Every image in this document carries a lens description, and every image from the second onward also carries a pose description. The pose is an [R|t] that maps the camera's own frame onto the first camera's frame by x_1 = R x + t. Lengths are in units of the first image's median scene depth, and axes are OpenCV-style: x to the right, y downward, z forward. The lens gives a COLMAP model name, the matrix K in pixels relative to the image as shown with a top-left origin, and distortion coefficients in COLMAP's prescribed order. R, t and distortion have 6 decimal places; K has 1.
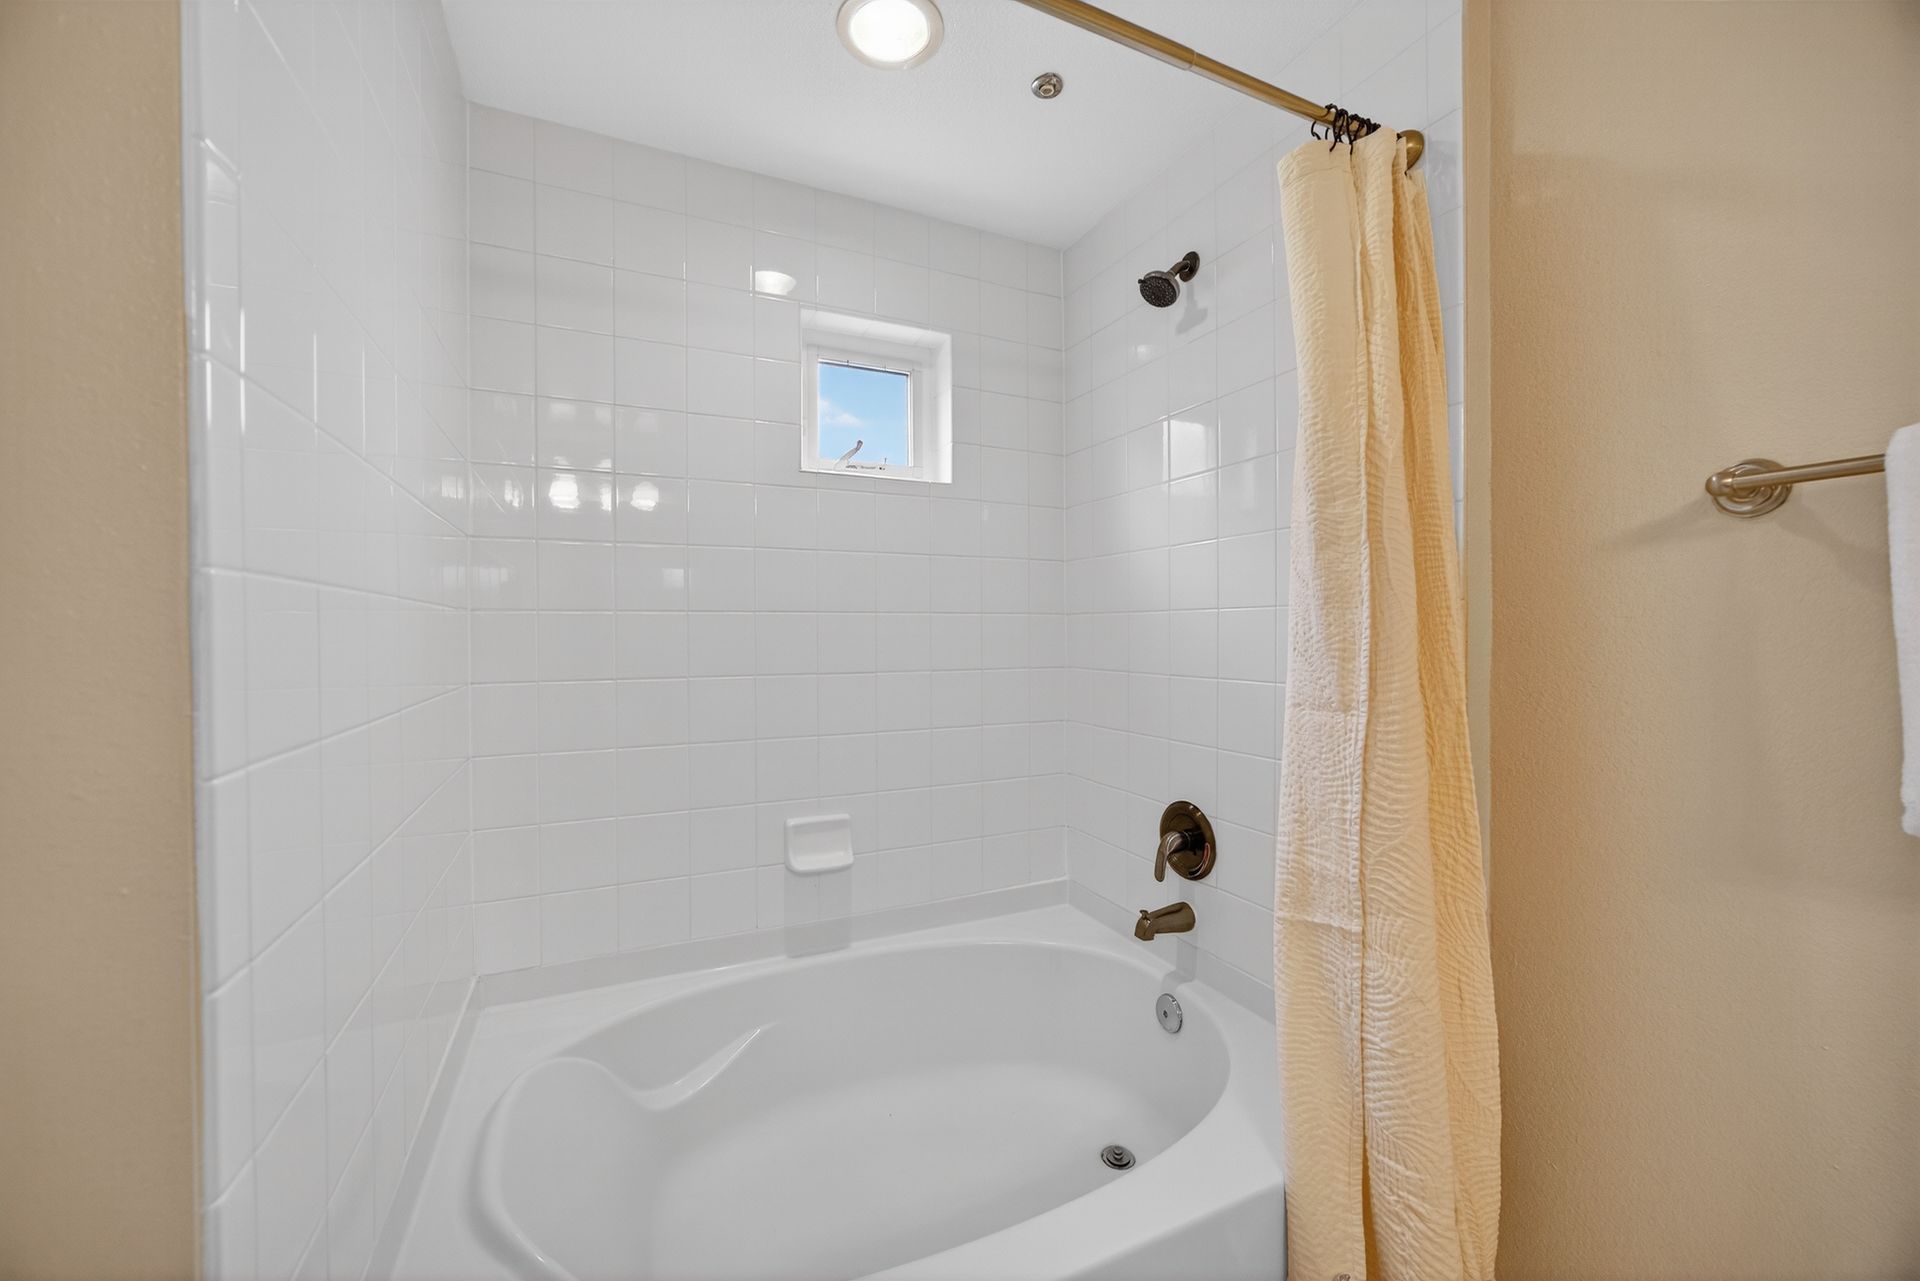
lens RADIAL K [[757.3, 0, 965.4], [0, 757.3, 626.7], [0, 0, 1]] dist [-0.027402, 0.012127]
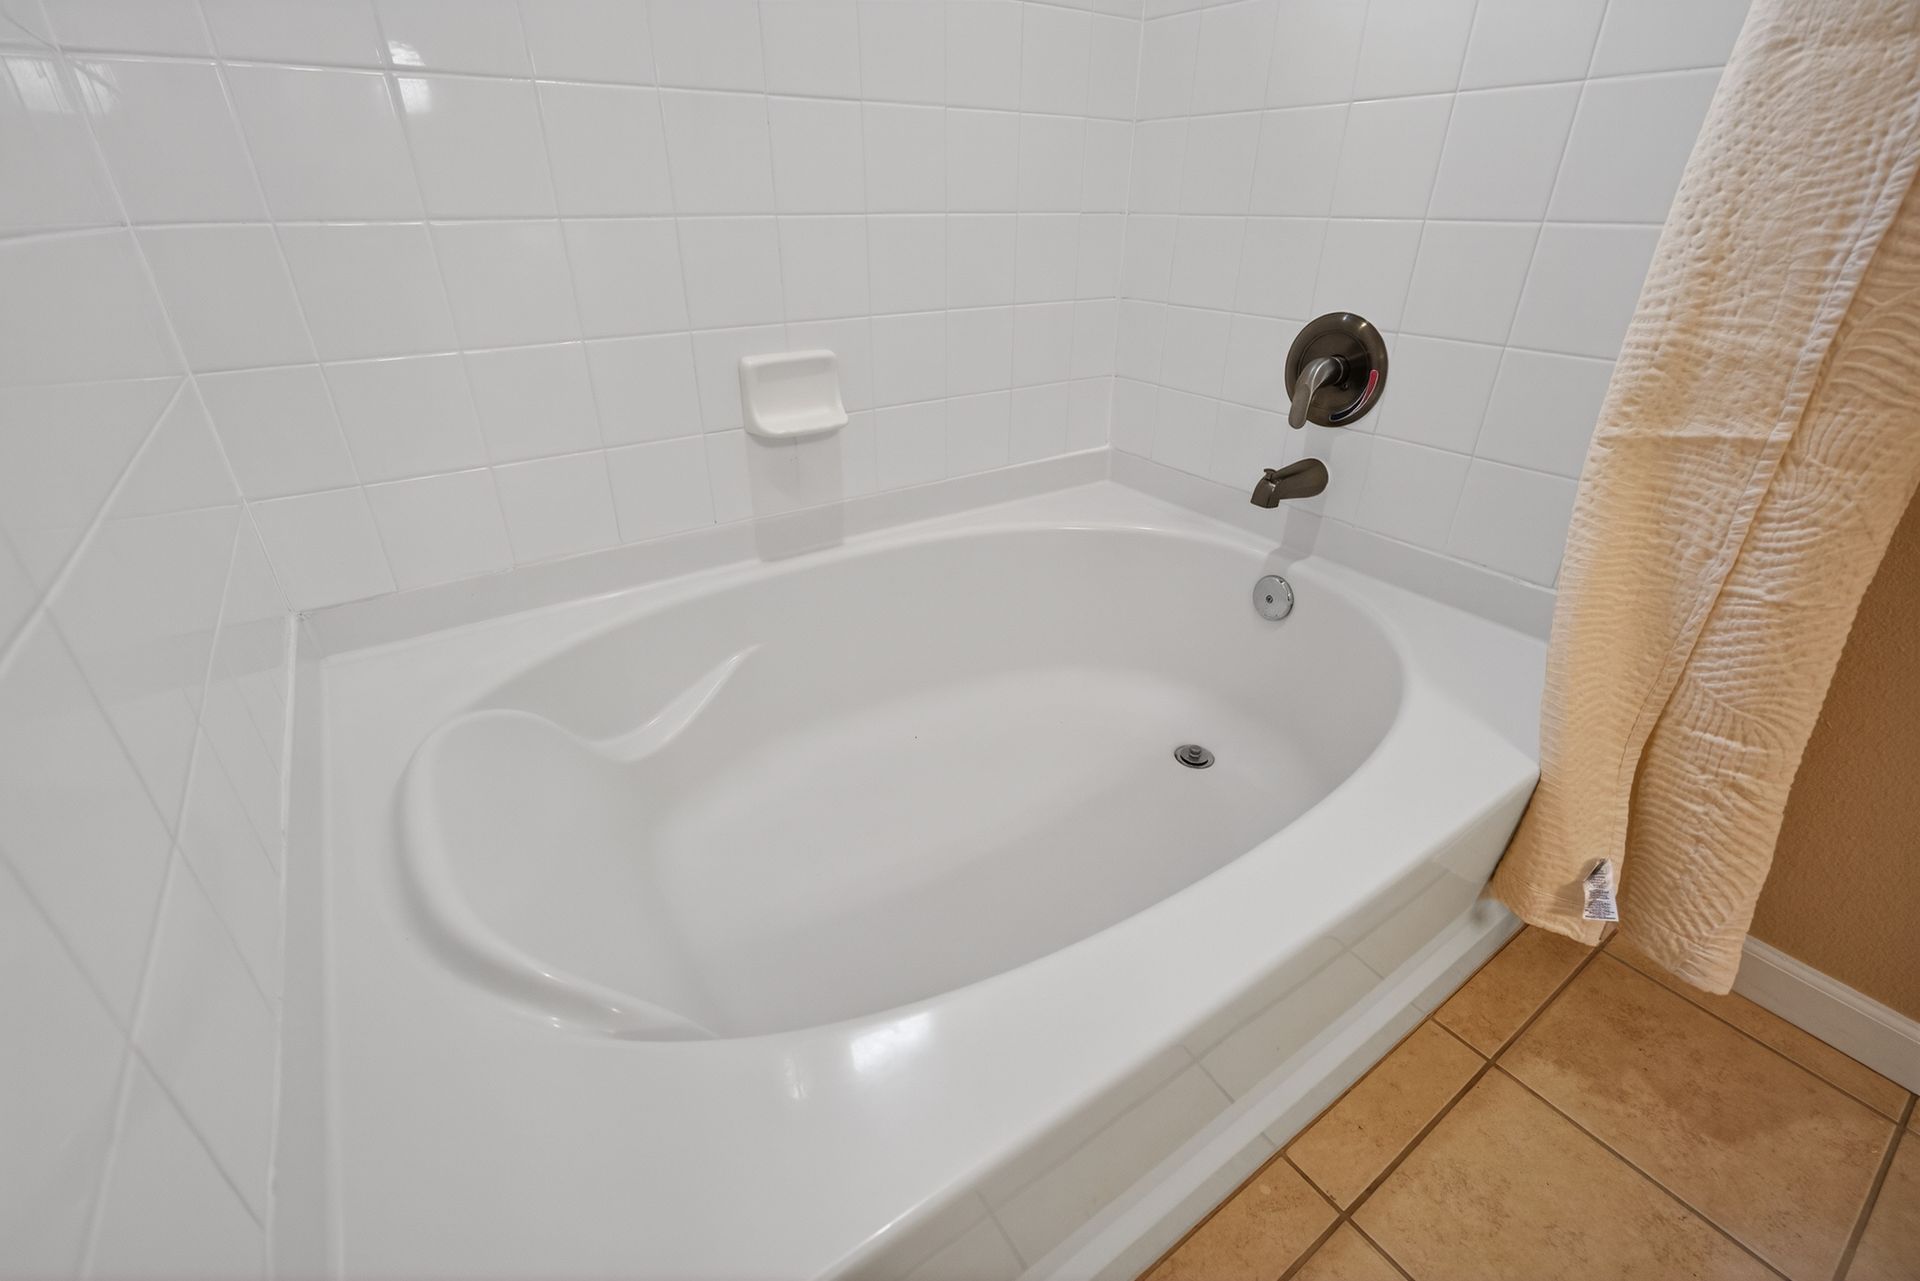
lens RADIAL K [[863.8, 0, 960.0], [0, 863.8, 640.5], [0, 0, 1]] dist [-0.004894, 0.000223]
pose [[0.988445, -0.070083, 0.134408, -0.205521], [-0.000484, 0.885237, 0.465139, 0.155821], [-0.151581, -0.459829, 0.874974, 0.276875]]
